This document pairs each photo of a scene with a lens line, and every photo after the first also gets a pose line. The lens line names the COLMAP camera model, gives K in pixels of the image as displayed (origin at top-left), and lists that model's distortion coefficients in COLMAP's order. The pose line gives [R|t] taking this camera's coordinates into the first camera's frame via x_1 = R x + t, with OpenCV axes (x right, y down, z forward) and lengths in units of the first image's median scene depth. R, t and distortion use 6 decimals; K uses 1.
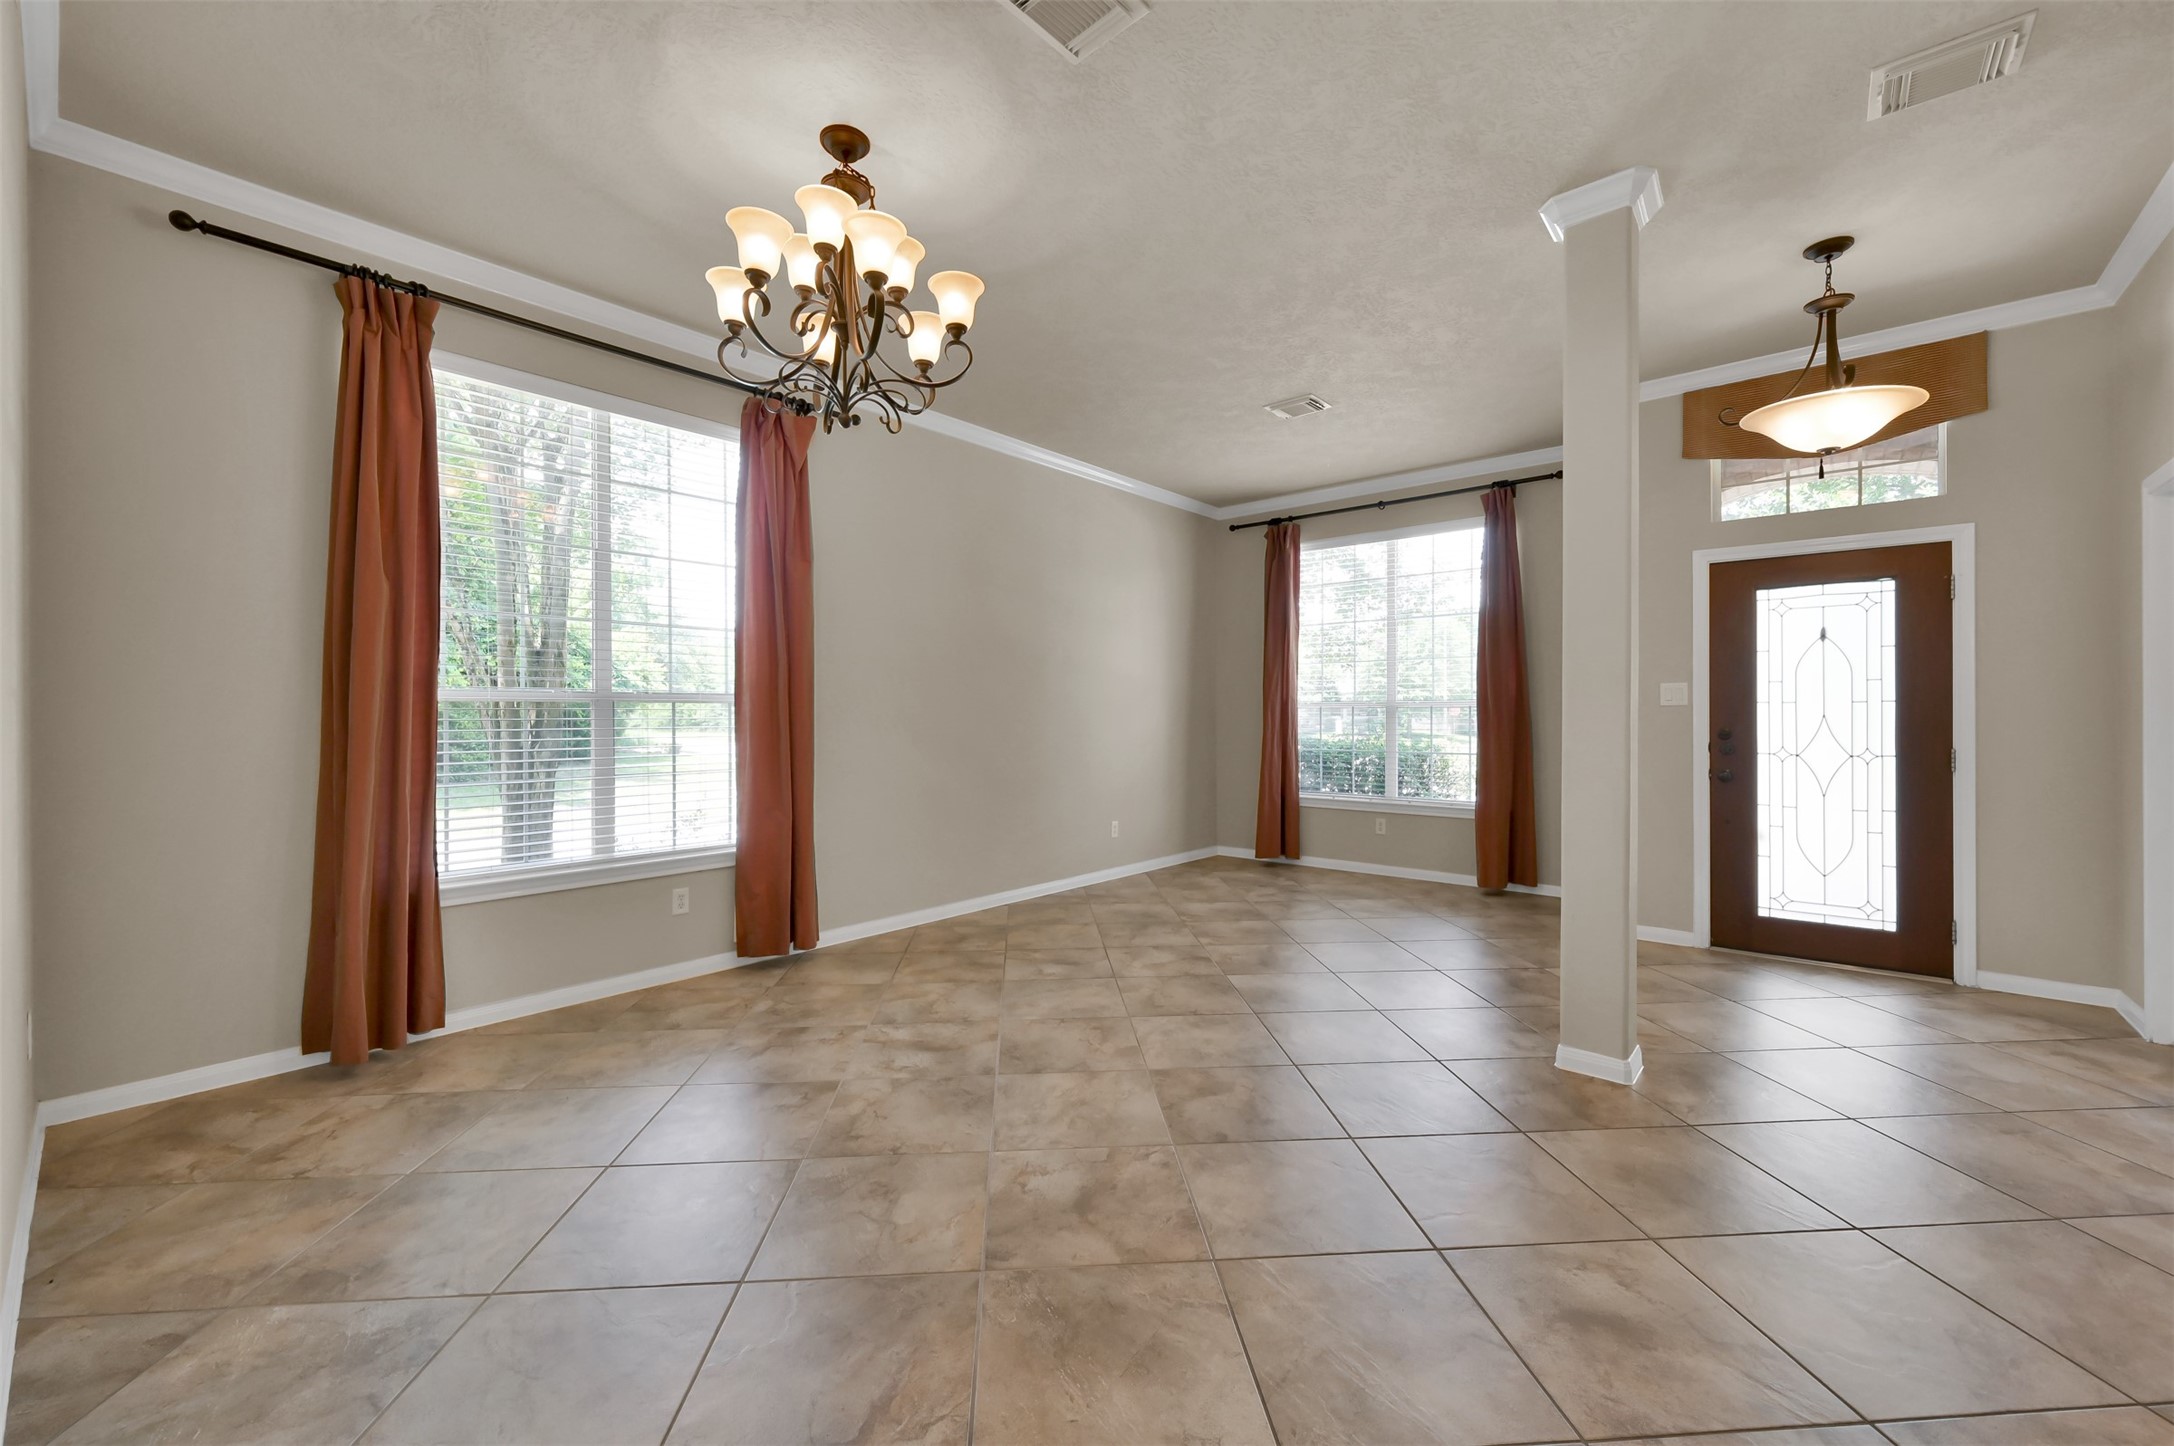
lens RADIAL K [[866.2, 0, 1091.8], [0, 866.2, 715.5], [0, 0, 1]] dist [-0.002267, 0.000870]
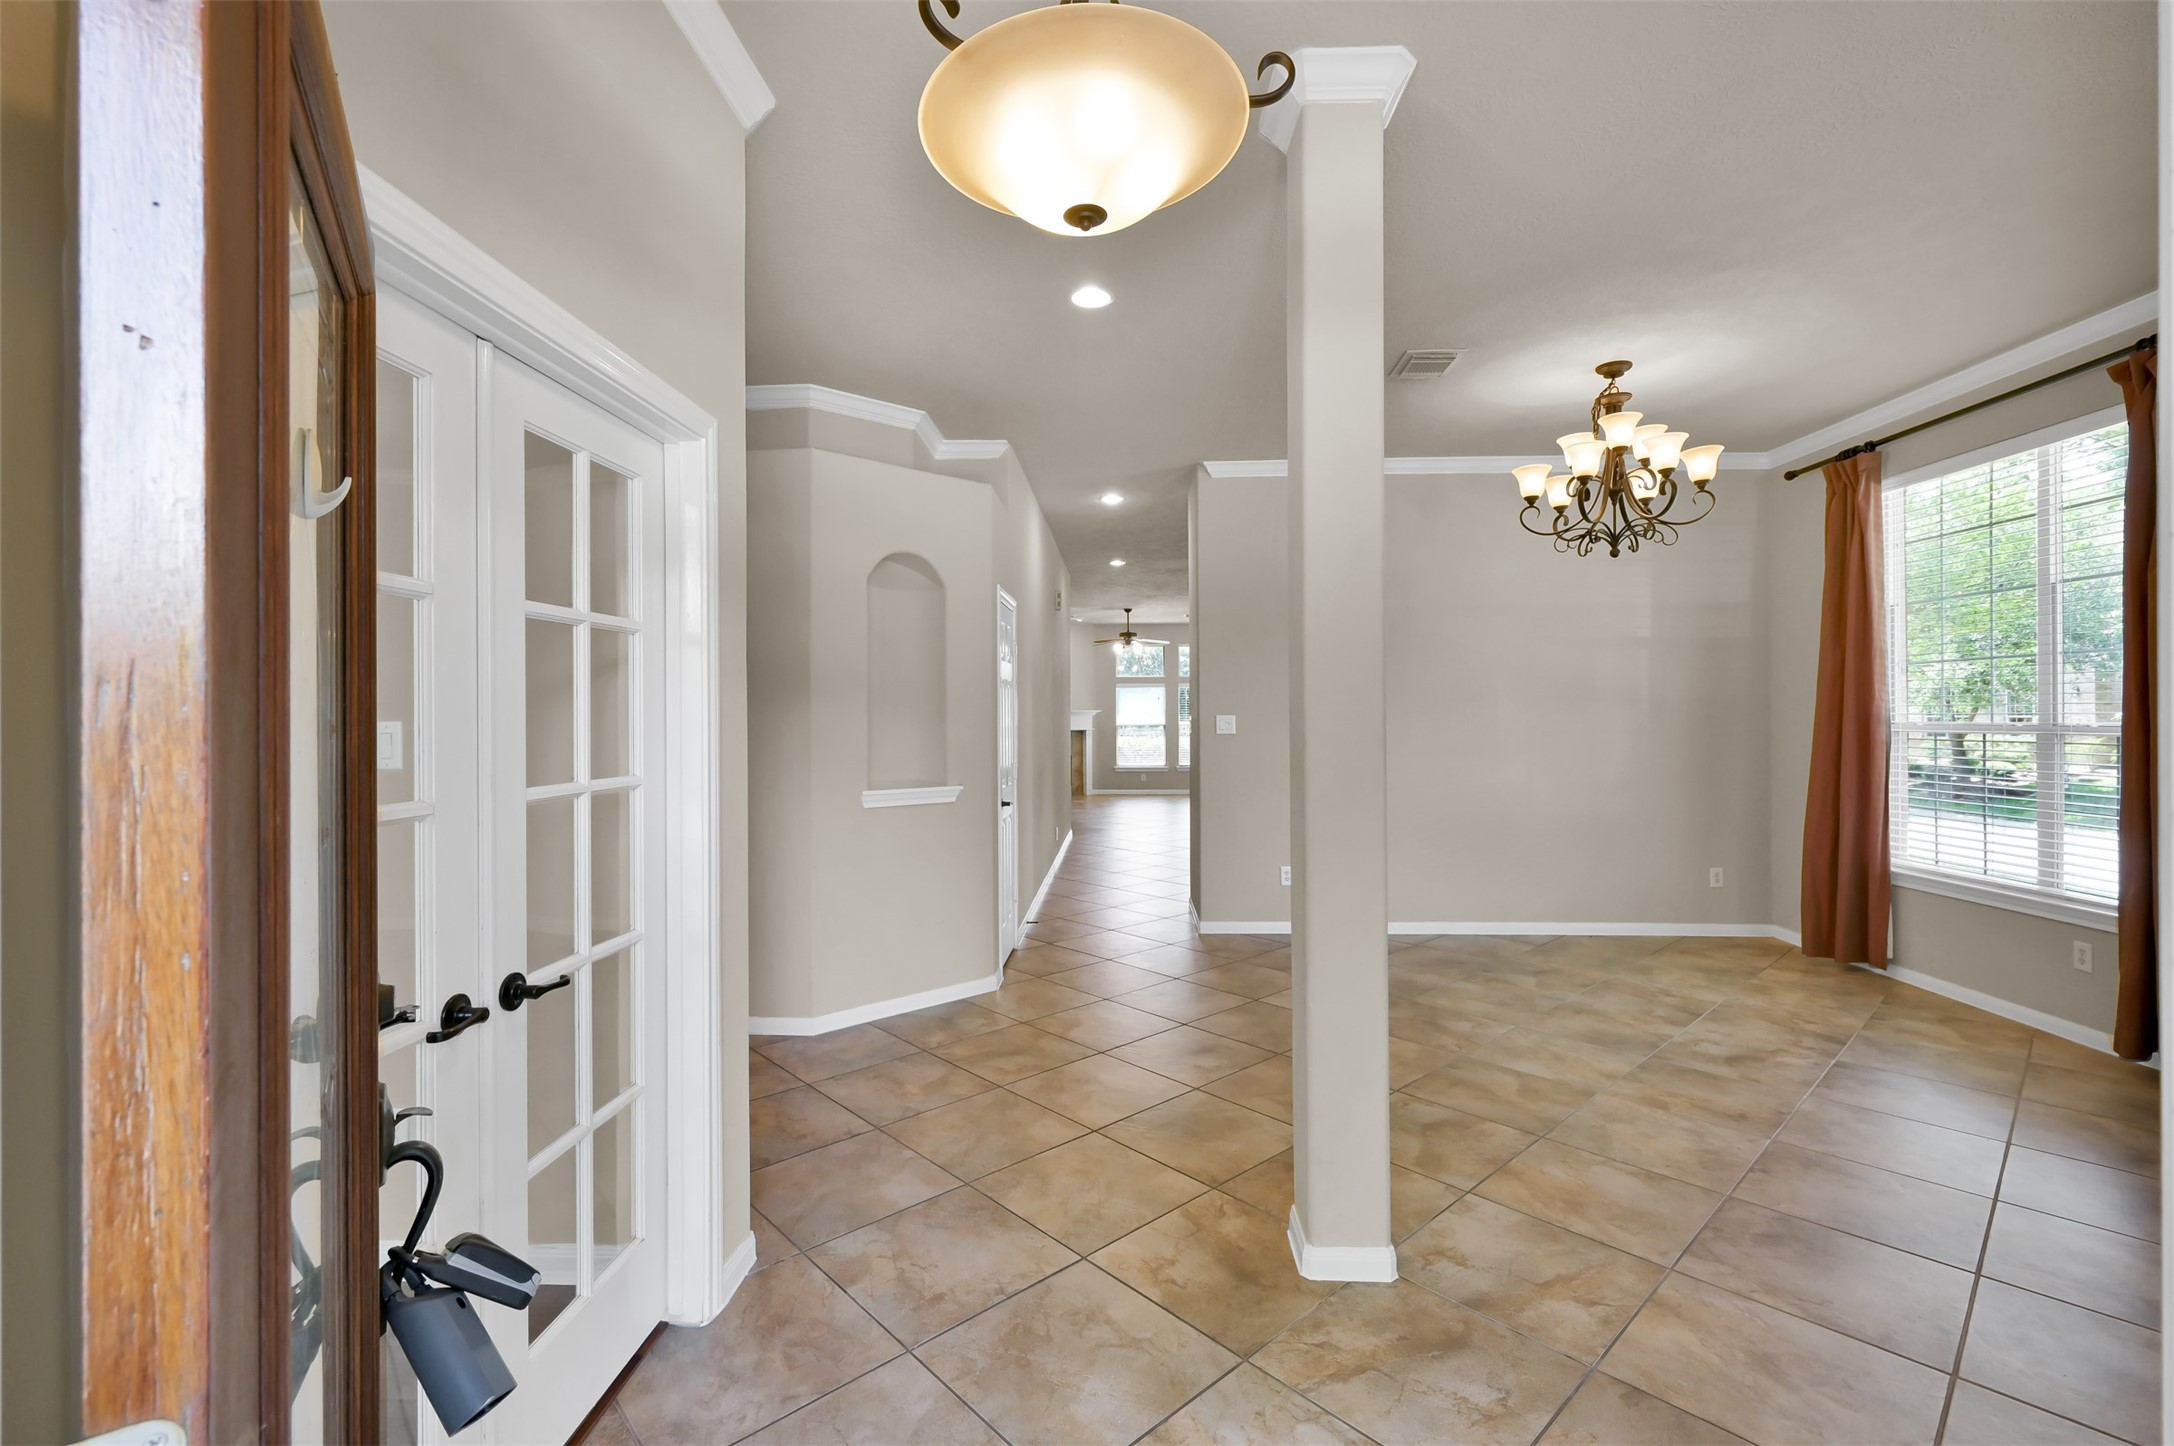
lens RADIAL K [[921.8, 0, 1092.6], [0, 921.8, 720.5], [0, 0, 1]] dist [0.000217, 0.000022]
pose [[-0.790769, 0.006972, -0.612075, 1.207137], [0.006351, 0.999975, 0.003185, -0.054096], [0.612081, -0.001368, -0.790794, 1.464786]]
